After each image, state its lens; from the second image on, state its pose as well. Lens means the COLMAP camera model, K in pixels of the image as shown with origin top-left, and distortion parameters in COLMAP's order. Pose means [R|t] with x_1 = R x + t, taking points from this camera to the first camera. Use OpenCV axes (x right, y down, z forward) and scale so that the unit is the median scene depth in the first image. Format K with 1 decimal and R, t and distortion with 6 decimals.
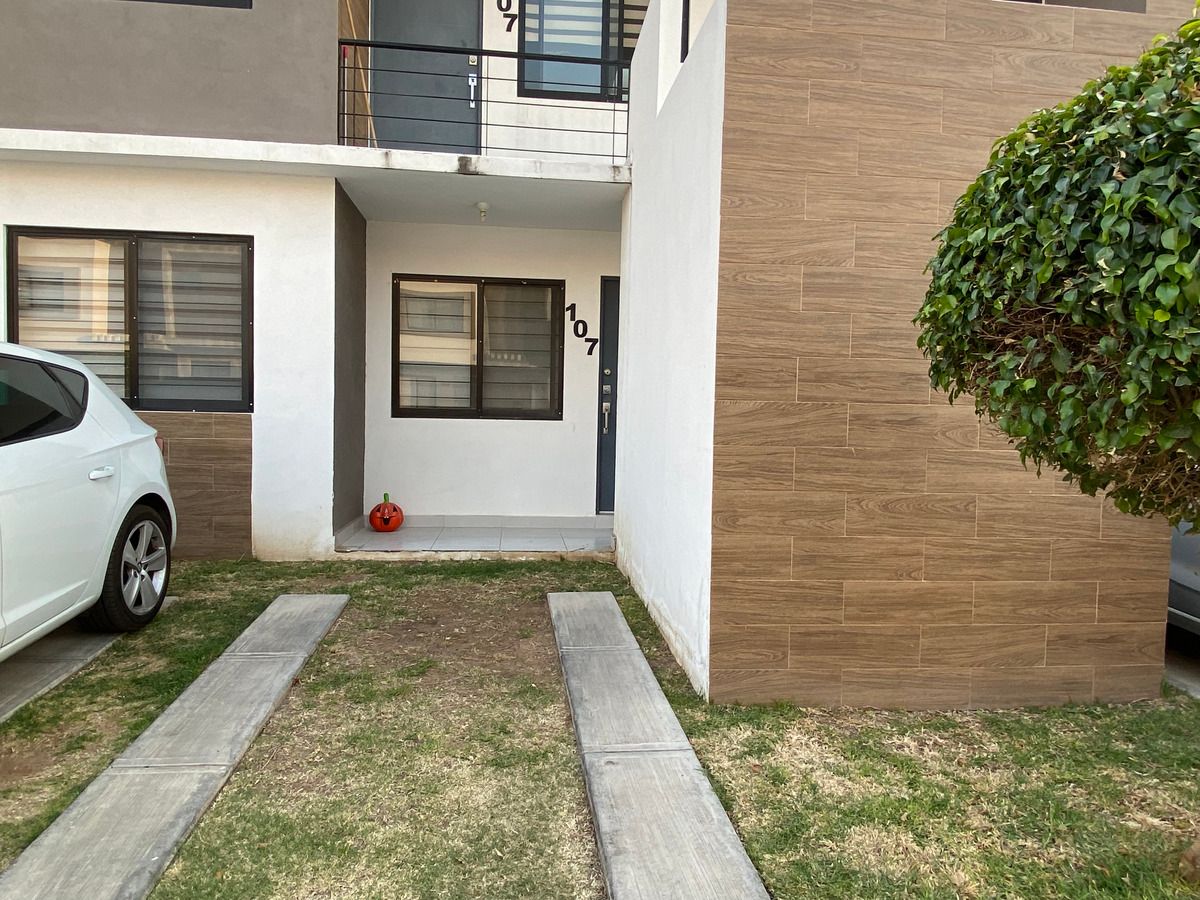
lens RADIAL K [[739.8, 0, 600.0], [0, 739.8, 450.0], [0, 0, 1]] dist [0.001610, 0.000390]
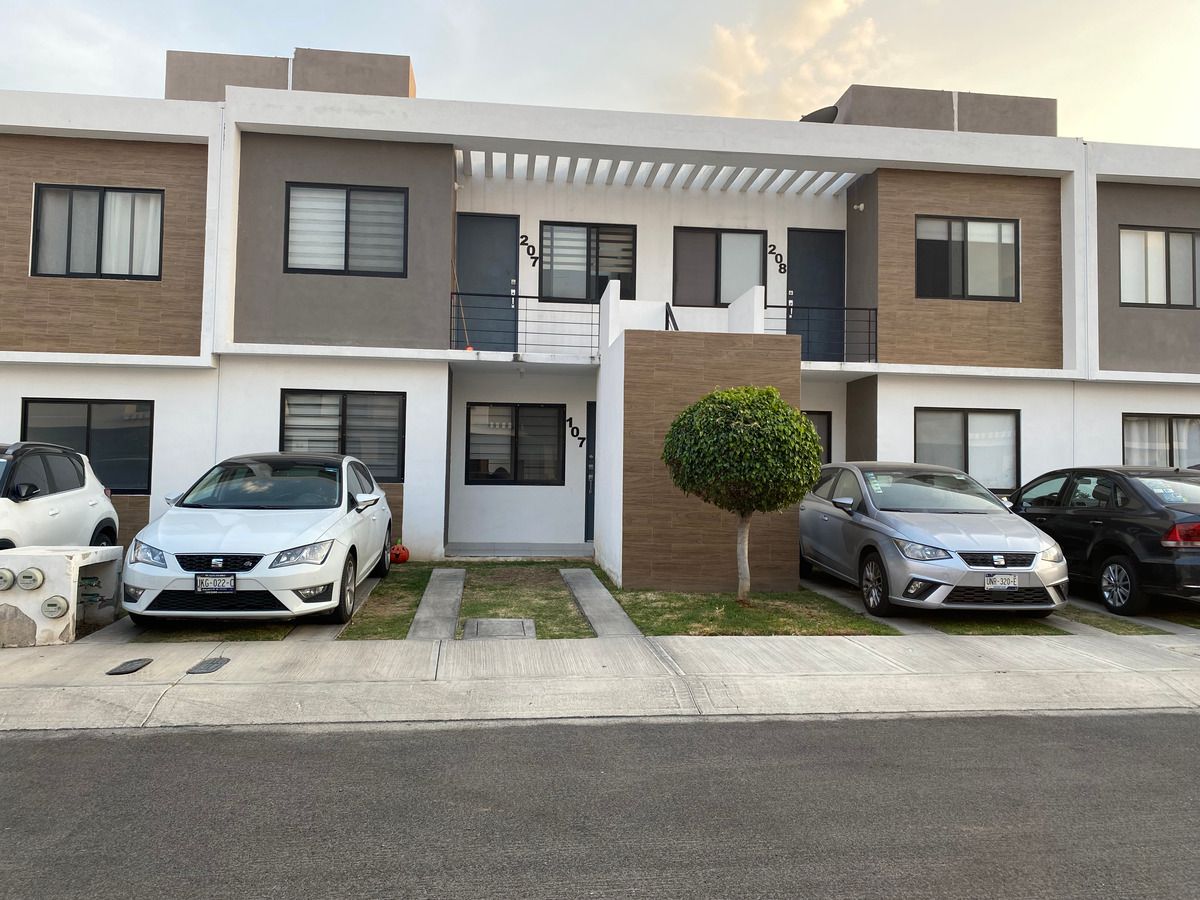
lens RADIAL K [[901.0, 0, 597.7], [0, 901.0, 423.0], [0, 0, 1]] dist [0.218412, -0.000564]
pose [[0.999957, -0.007949, -0.004822, 0.047514], [0.007375, 0.993983, -0.109286, 0.059411], [0.005662, 0.109246, 0.993999, -1.415042]]
